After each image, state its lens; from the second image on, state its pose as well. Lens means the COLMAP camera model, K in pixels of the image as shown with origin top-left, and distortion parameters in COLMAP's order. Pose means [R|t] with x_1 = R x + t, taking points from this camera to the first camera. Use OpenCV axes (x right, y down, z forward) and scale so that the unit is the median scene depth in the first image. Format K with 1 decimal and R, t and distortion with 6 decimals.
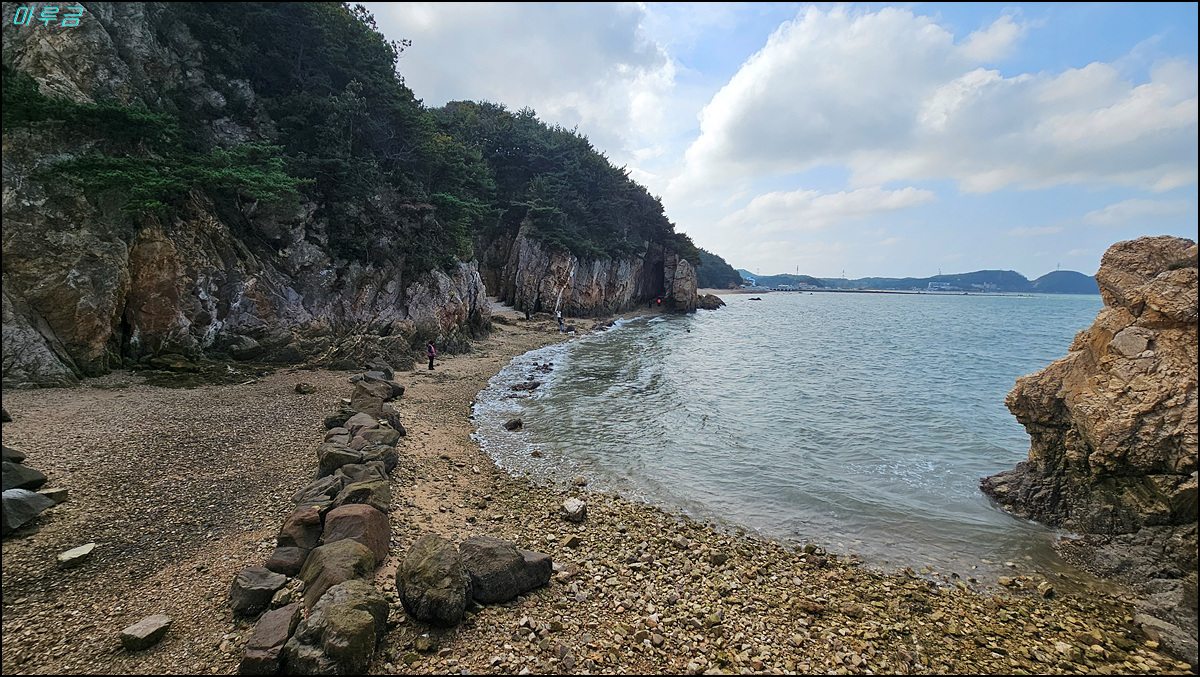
lens RADIAL K [[485.4, 0, 593.8], [0, 485.4, 338.8], [0, 0, 1]] dist [-0.002928, 0.001682]
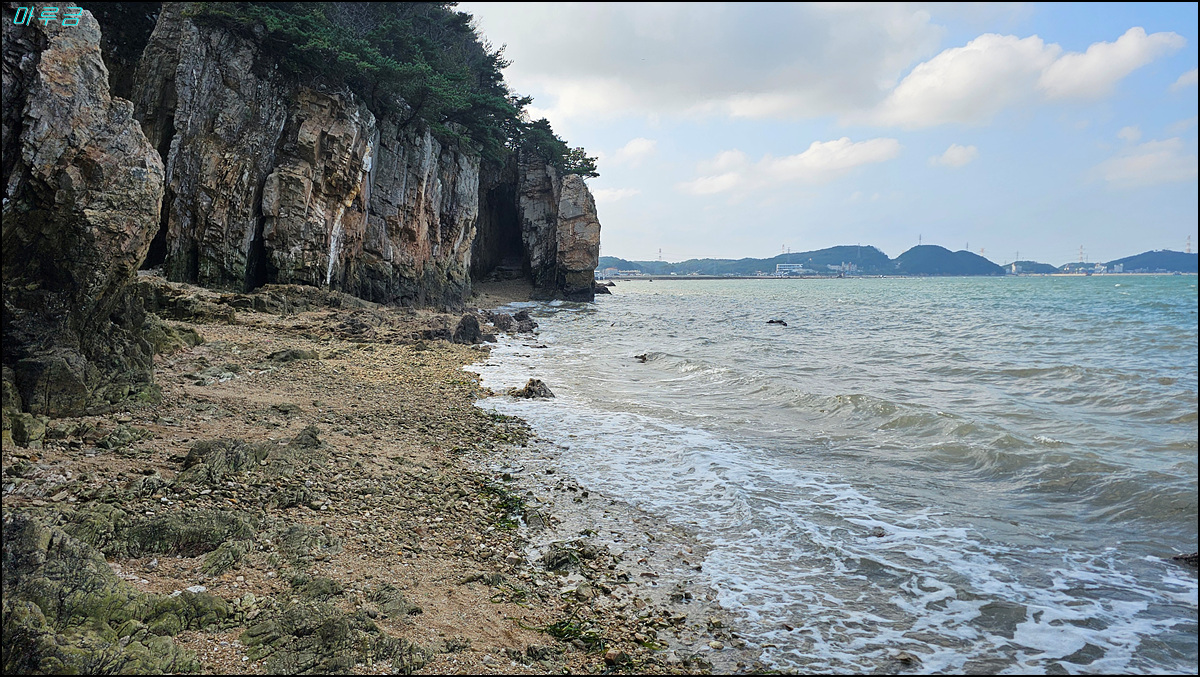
lens RADIAL K [[799.1, 0, 592.8], [0, 799.1, 346.9], [0, 0, 1]] dist [0.063833, -0.065494]
pose [[0.930752, -0.052557, 0.361854, -0.163641], [0.059974, 0.998157, -0.009288, -0.003054], [-0.360698, 0.030347, 0.932189, 0.737348]]
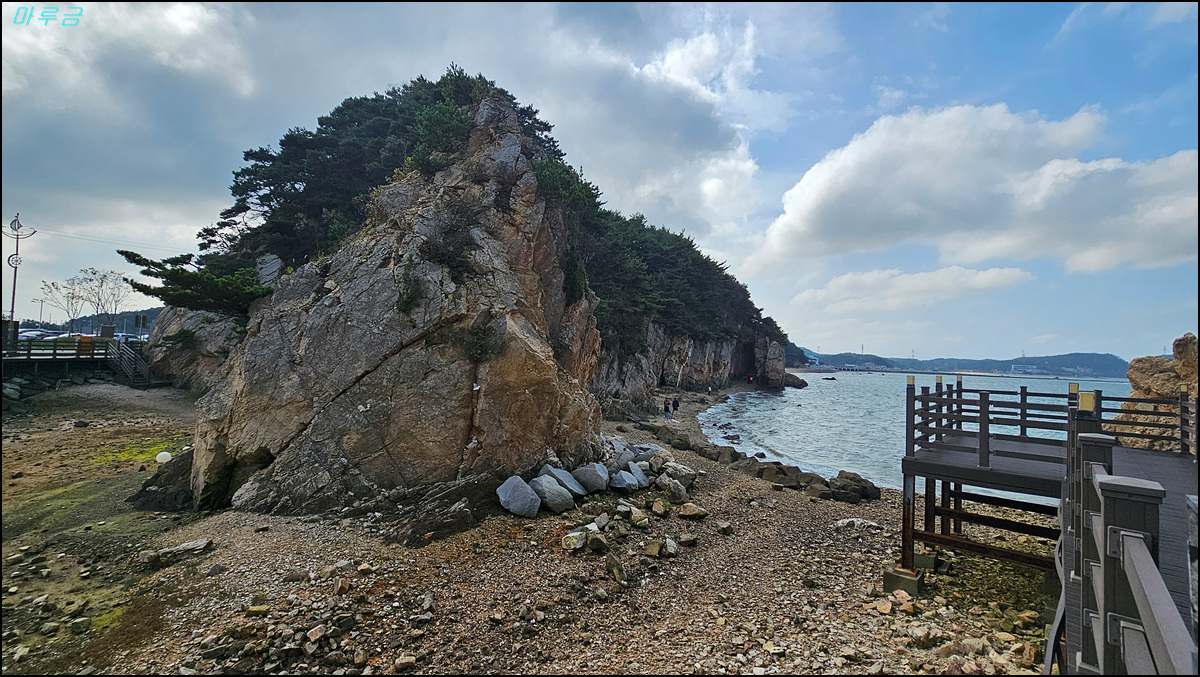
lens RADIAL K [[485.4, 0, 605.0], [0, 485.4, 340.8], [0, 0, 1]] dist [-0.002928, 0.001682]
pose [[0.995082, 0.018604, -0.097293, -0.213994], [-0.032822, 0.988645, -0.146644, 0.021807], [0.093460, 0.149116, 0.984393, -0.287973]]
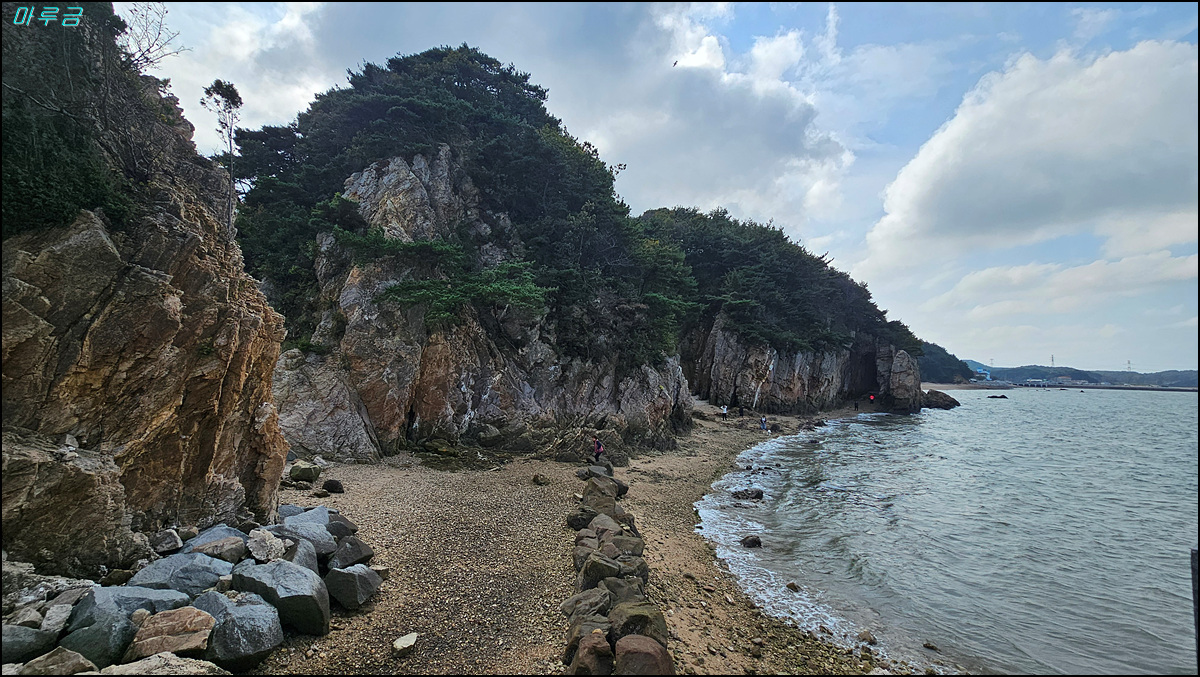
lens RADIAL K [[485.4, 0, 596.8], [0, 485.4, 341.4], [0, 0, 1]] dist [-0.002928, 0.001682]
pose [[0.935108, -0.015203, -0.354037, -0.043402], [-0.048945, 0.983962, -0.171530, -0.007953], [0.350967, 0.177727, 0.919367, 0.006544]]
